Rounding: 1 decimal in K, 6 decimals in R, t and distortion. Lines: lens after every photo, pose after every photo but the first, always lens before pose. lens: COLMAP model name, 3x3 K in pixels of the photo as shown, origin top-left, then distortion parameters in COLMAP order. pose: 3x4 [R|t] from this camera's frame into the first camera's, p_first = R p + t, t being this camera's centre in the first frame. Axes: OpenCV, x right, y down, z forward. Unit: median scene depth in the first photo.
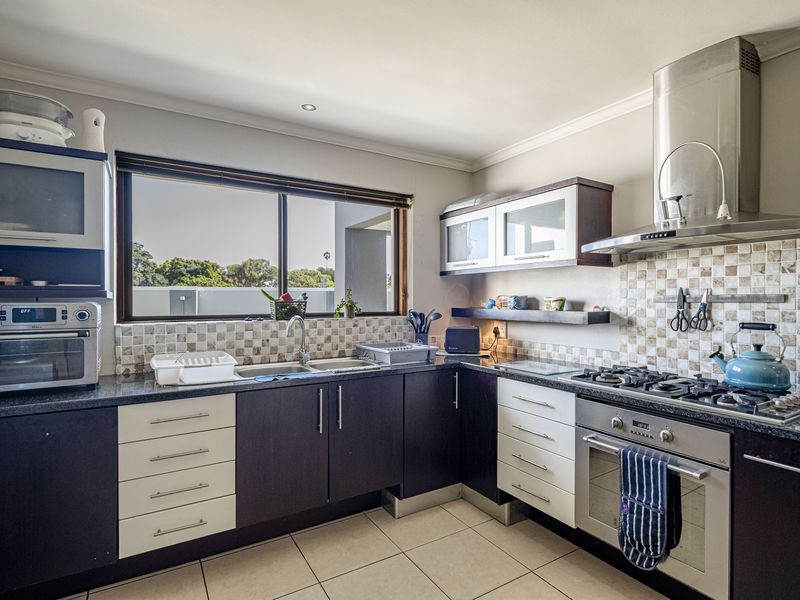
lens RADIAL K [[423.9, 0, 405.1], [0, 423.9, 300.6], [0, 0, 1]] dist [-0.000604, -0.001262]
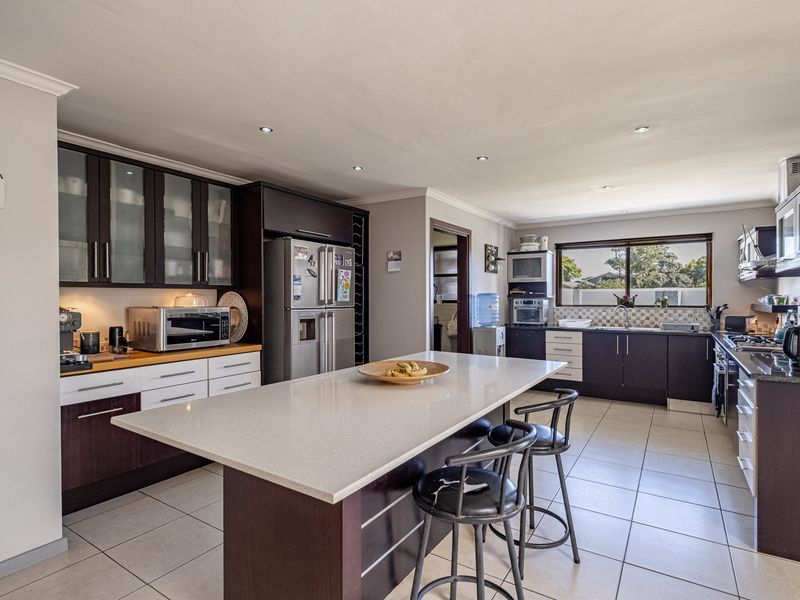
lens RADIAL K [[423.9, 0, 405.1], [0, 423.9, 300.6], [0, 0, 1]] dist [-0.000604, -0.001262]
pose [[0.433465, 0.003468, -0.901164, 1.445953], [-0.003684, 0.999991, 0.002076, 0.012365], [0.901163, 0.002420, 0.433474, -1.124872]]
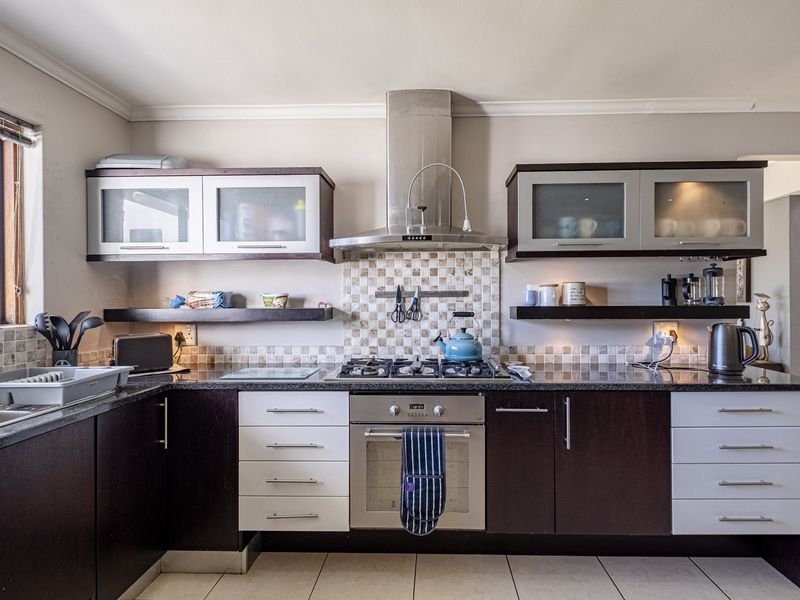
lens RADIAL K [[439.9, 0, 400.0], [0, 439.9, 300.0], [0, 0, 1]] dist [0.002638, -0.000145]
pose [[0.544281, -0.006064, 0.838881, -0.340312], [0.009847, 0.999951, 0.000839, 0.009517], [-0.838845, 0.007804, 0.544314, 0.317989]]
